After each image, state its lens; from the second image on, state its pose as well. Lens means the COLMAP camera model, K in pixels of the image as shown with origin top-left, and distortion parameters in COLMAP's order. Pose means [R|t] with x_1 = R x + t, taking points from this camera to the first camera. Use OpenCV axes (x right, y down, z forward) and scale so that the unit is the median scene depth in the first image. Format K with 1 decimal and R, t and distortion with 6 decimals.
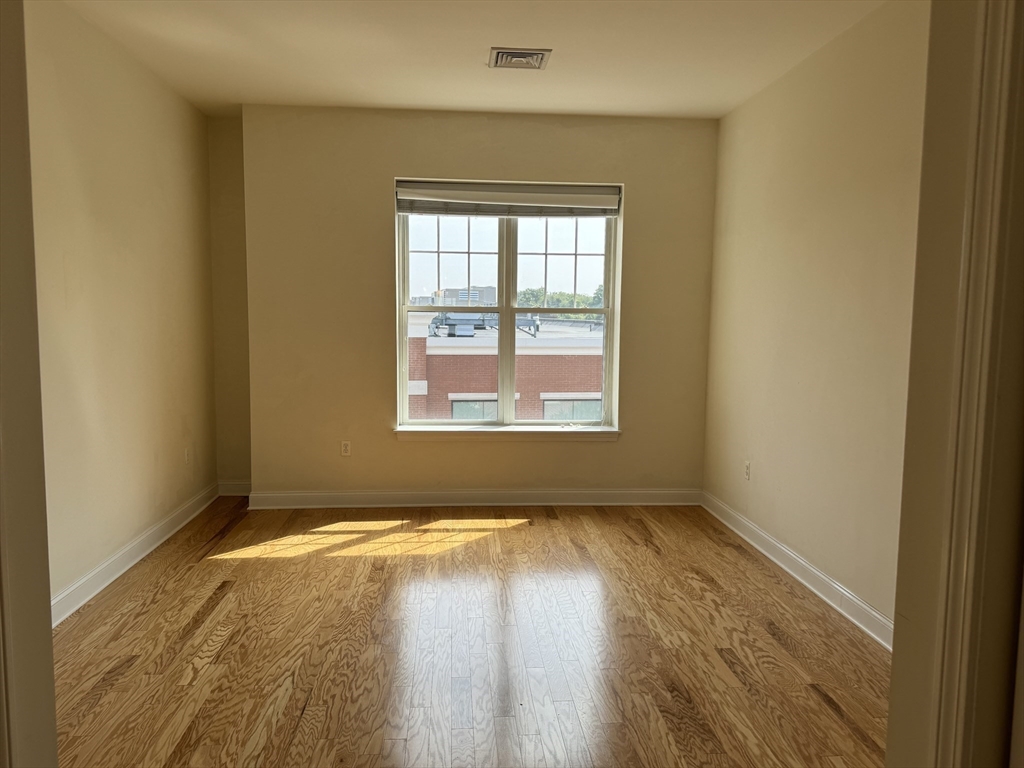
lens RADIAL K [[773.4, 0, 512.7], [0, 773.4, 384.9], [0, 0, 1]] dist [-0.000093, 0.000233]
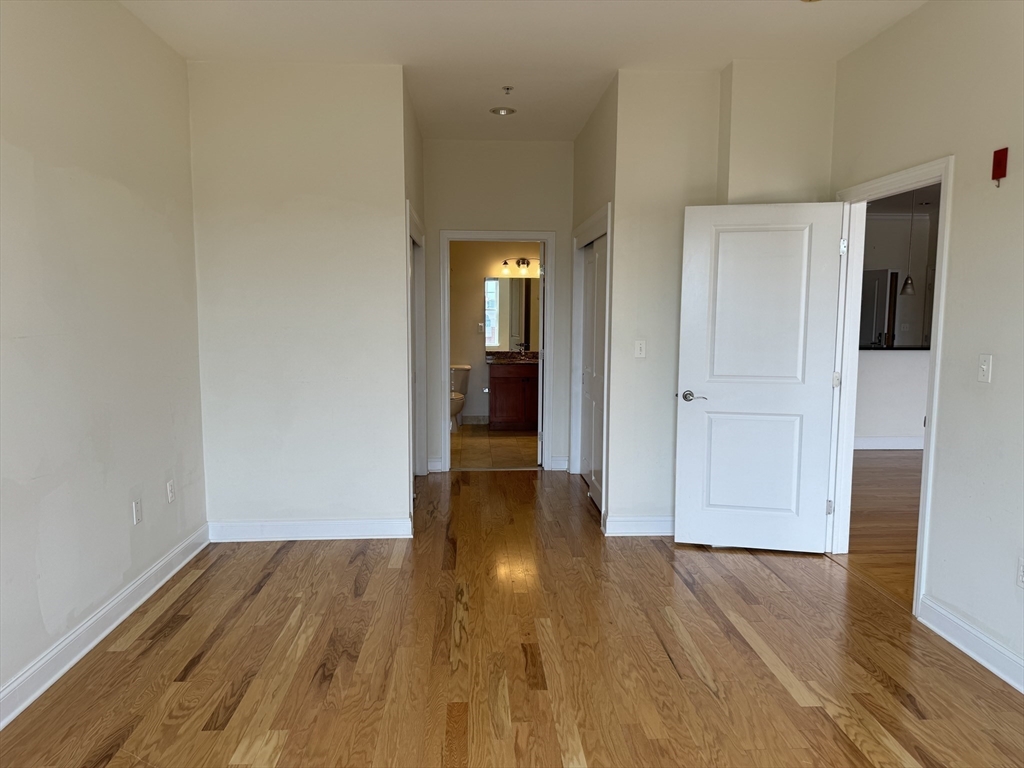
lens RADIAL K [[727.2, 0, 512.1], [0, 727.2, 384.2], [0, 0, 1]] dist [0.009836, 0.000331]
pose [[-0.999609, -0.020091, 0.019472, -0.043961], [-0.015816, 0.979860, 0.199060, -0.170062], [-0.023079, 0.198674, -0.979794, 1.788308]]
